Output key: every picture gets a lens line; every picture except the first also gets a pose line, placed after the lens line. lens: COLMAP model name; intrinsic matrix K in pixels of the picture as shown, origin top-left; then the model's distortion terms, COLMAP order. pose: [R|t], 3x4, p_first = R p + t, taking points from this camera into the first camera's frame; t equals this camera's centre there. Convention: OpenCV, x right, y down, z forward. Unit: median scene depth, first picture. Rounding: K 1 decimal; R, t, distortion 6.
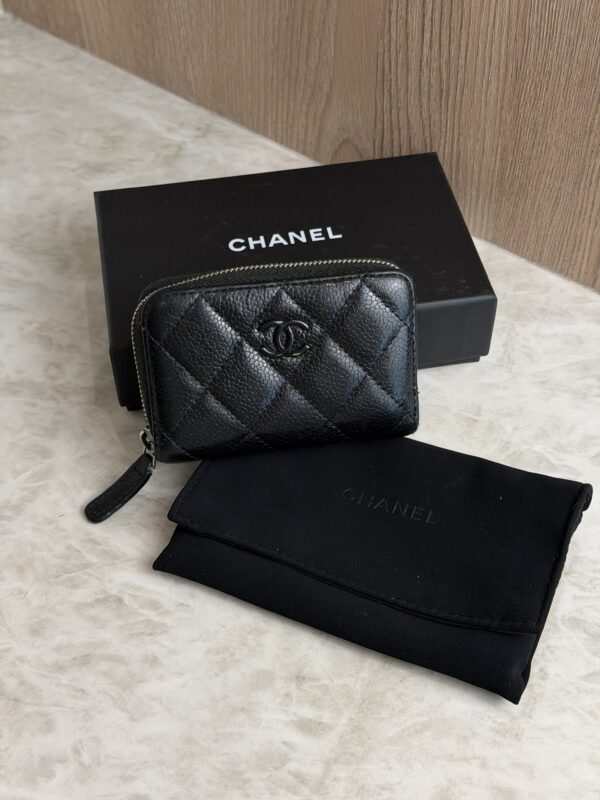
lens RADIAL K [[1090.9, 0, 300.0], [0, 1090.9, 400.0], [0, 0, 1]] dist [0.198625, -0.546761]
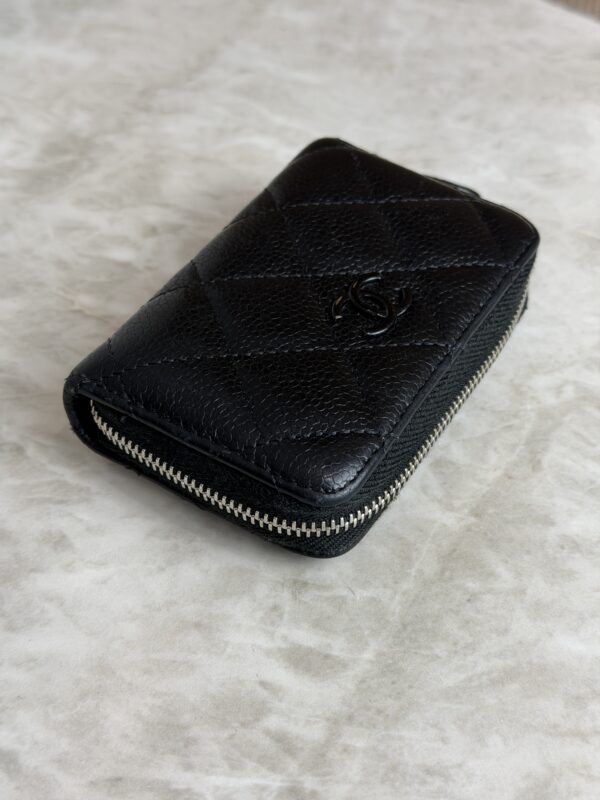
lens RADIAL K [[1134.4, 0, 303.8], [0, 1134.4, 399.5], [0, 0, 1]] dist [0.193294, -0.566076]
pose [[0.997148, 0.062975, -0.041586, 0.022344], [-0.064357, 0.997388, -0.032788, 0.177071], [0.039412, 0.035371, 0.998597, 0.390964]]
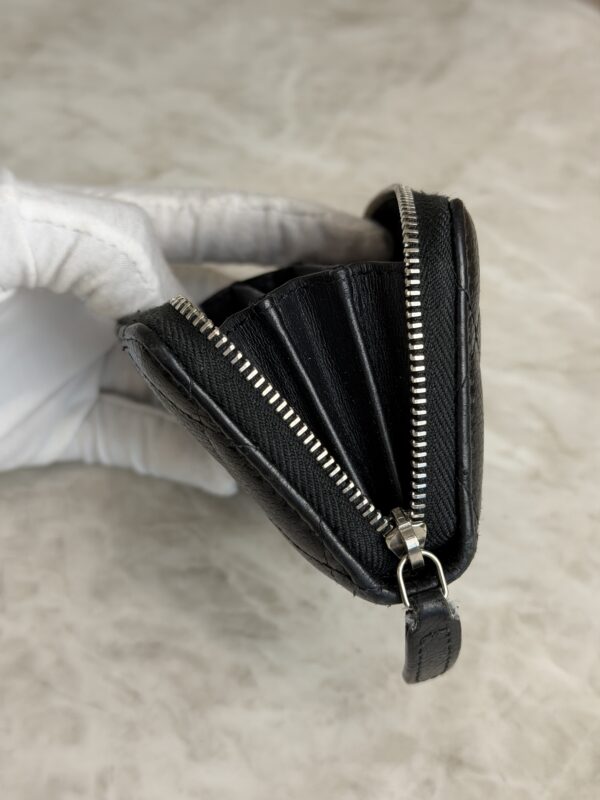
lens RADIAL K [[1134.4, 0, 303.8], [0, 1134.4, 399.5], [0, 0, 1]] dist [0.193294, -0.566076]
pose [[0.951740, 0.180332, -0.248336, 0.045241], [-0.177903, 0.983515, 0.032382, 0.043860], [0.250081, 0.013360, 0.968133, 0.345979]]
